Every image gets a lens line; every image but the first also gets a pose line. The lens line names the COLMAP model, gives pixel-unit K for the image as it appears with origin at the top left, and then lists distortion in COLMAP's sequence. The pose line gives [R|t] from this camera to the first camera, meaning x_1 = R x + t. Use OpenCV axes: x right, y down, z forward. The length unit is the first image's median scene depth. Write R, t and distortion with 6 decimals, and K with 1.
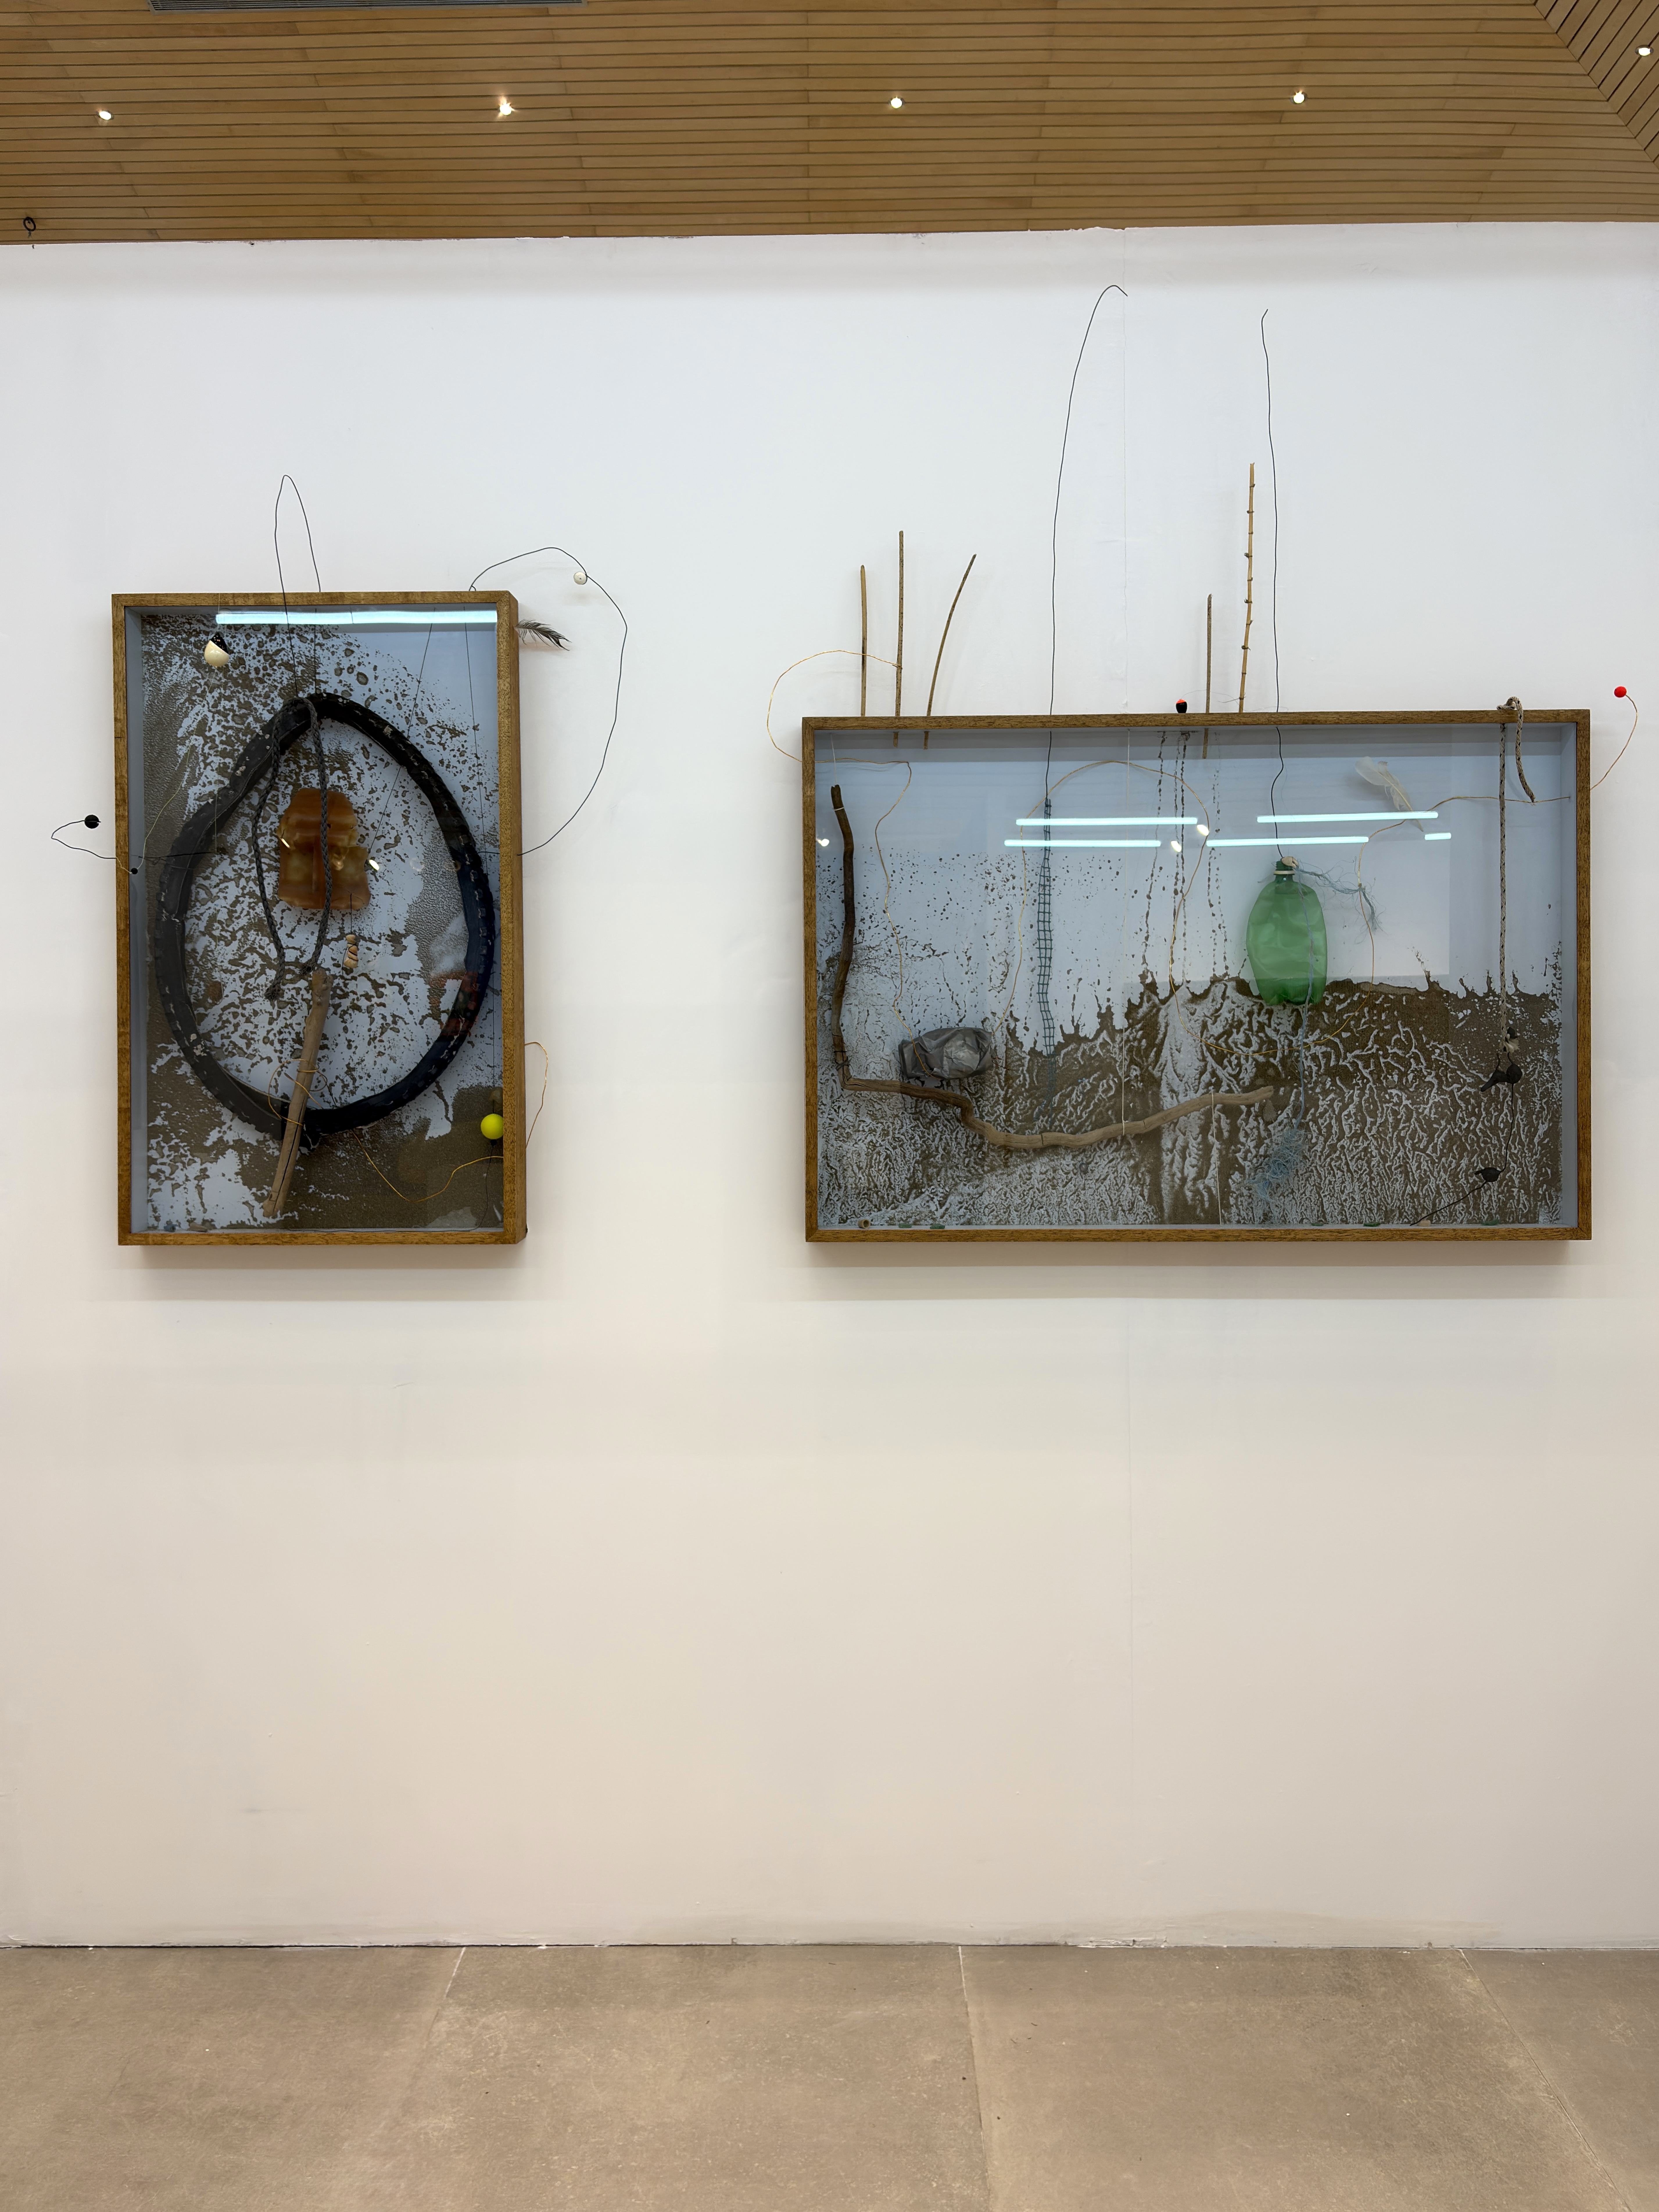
lens RADIAL K [[1674.5, 0, 758.7], [0, 1674.5, 1108.1], [0, 0, 1]] dist [0.005222, -0.000311]
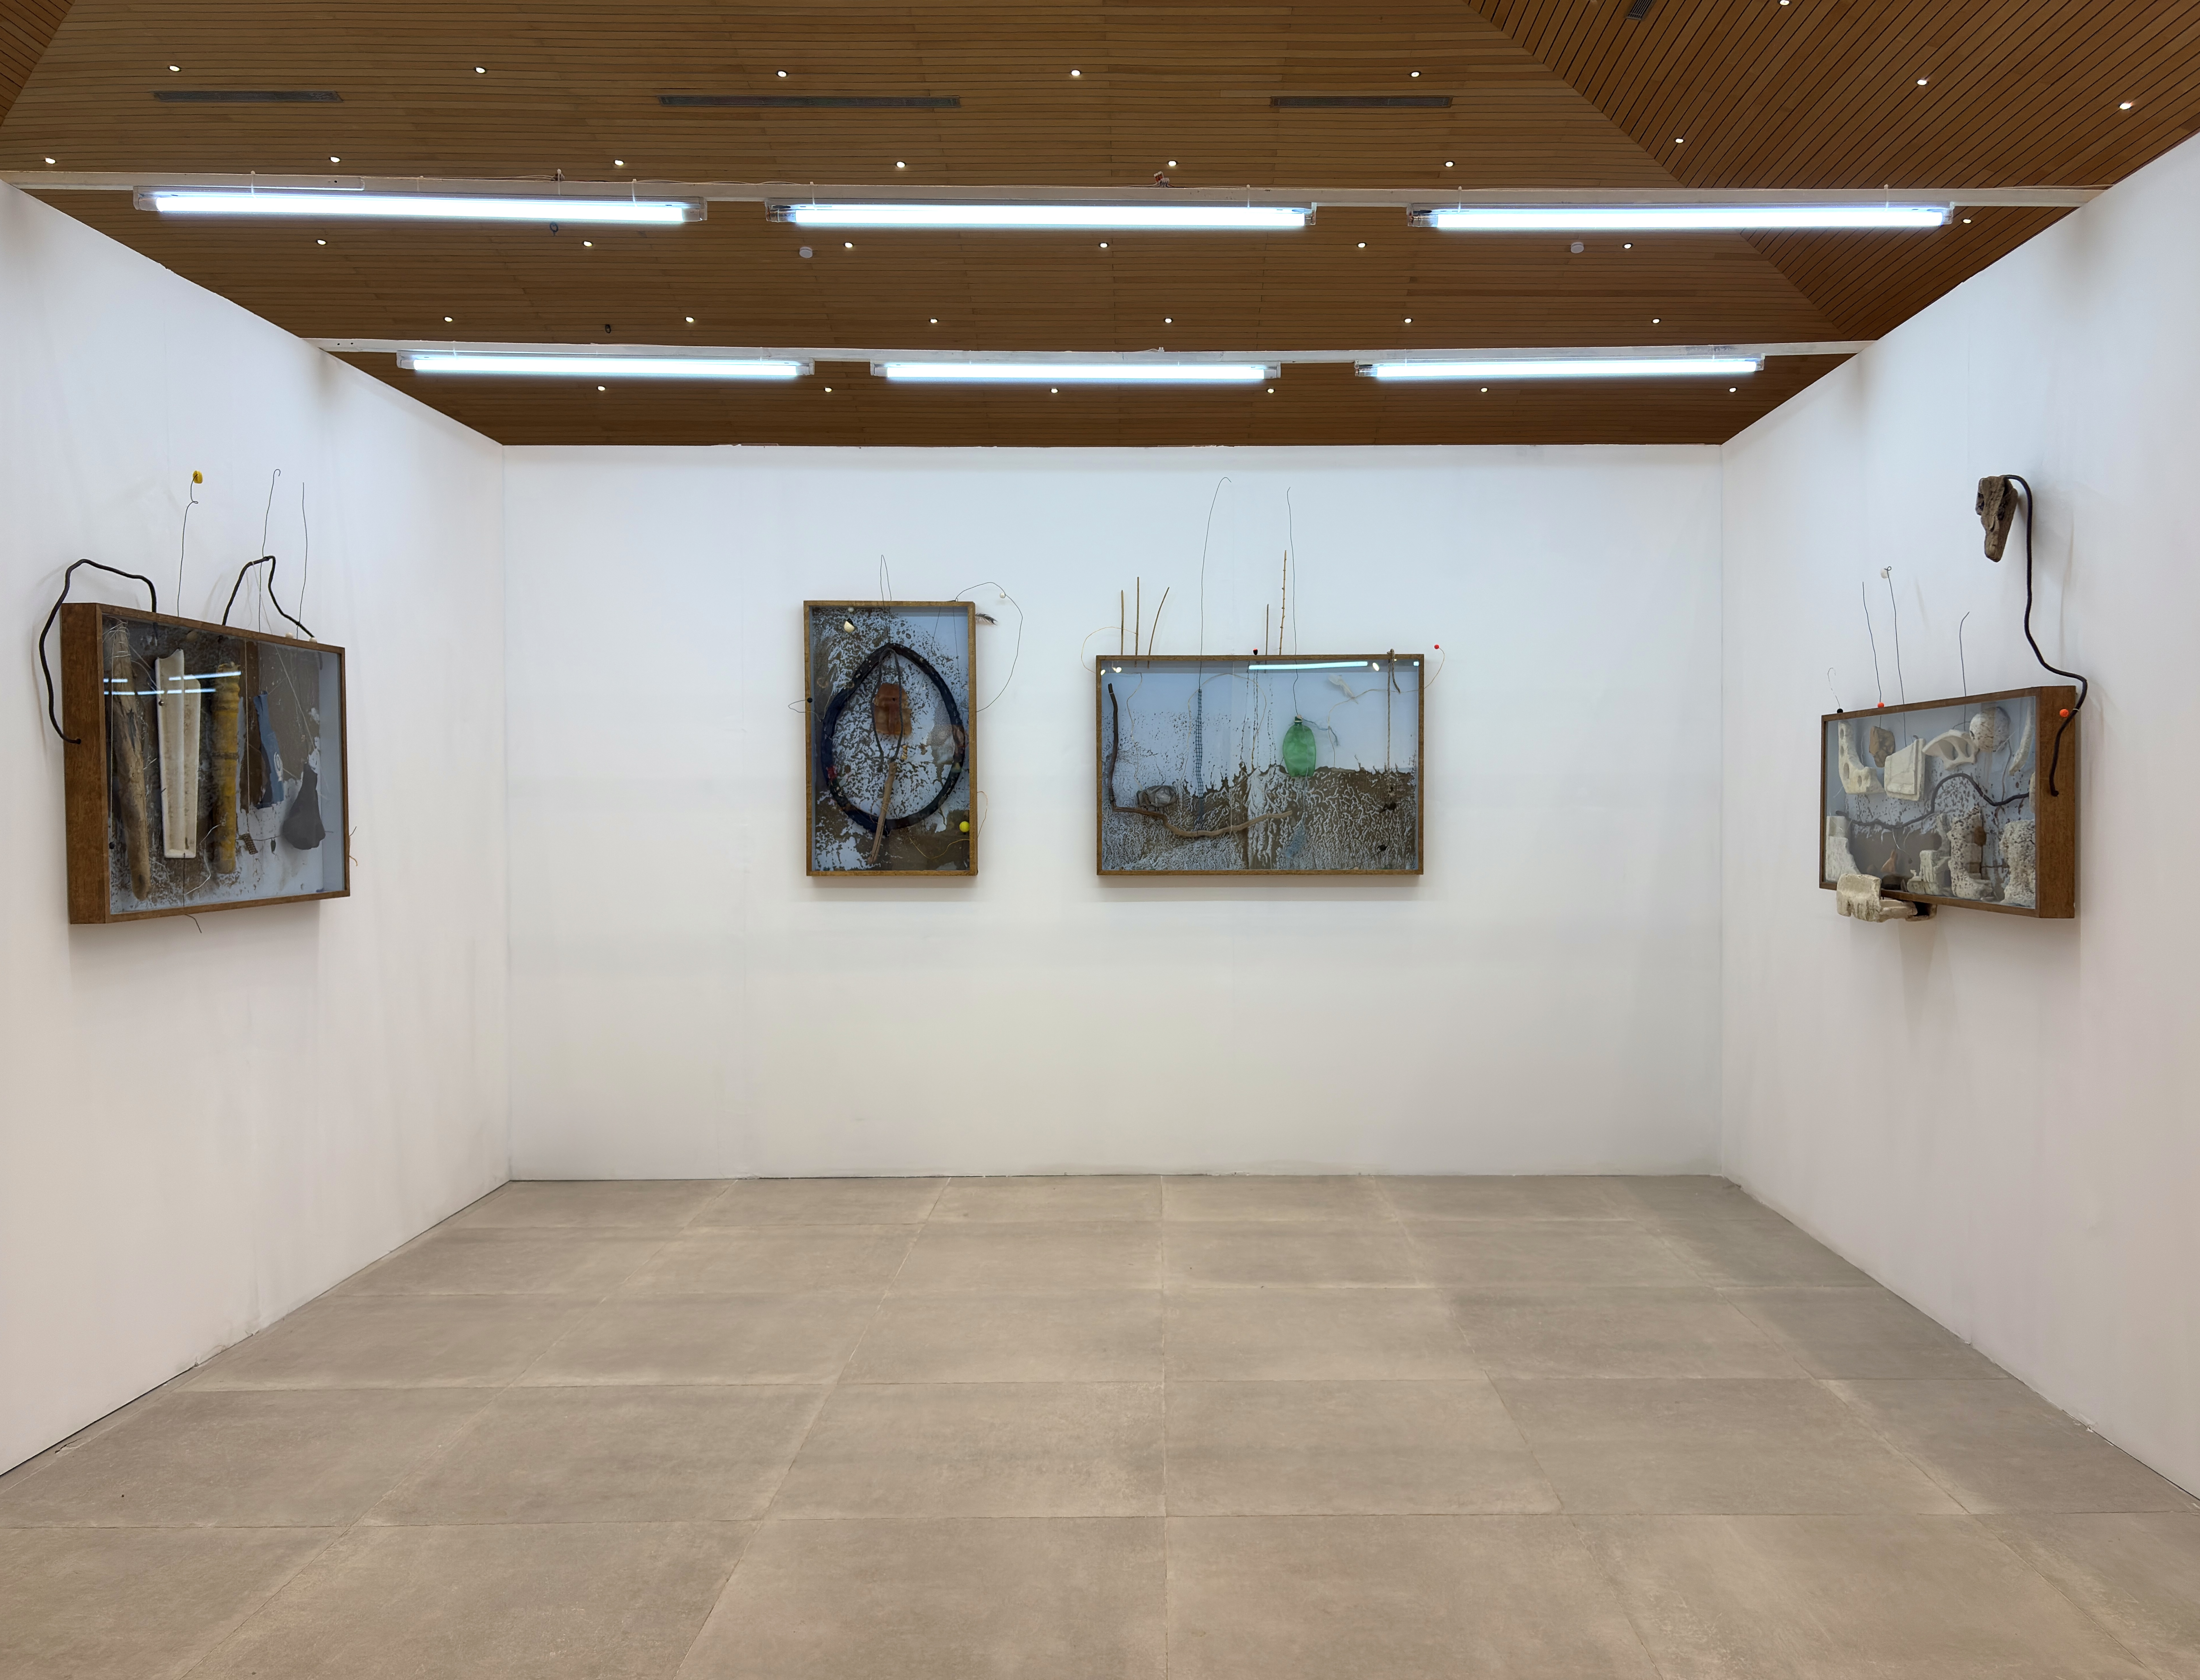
lens RADIAL K [[1762.4, 0, 1104.8], [0, 1762.4, 840.1], [0, 0, 1]] dist [-0.001771, -0.000095]
pose [[0.999812, 0.003325, 0.019084, -0.008642], [-0.002603, 0.999285, -0.037730, 0.121899], [-0.019196, 0.037673, 0.999106, -1.470458]]
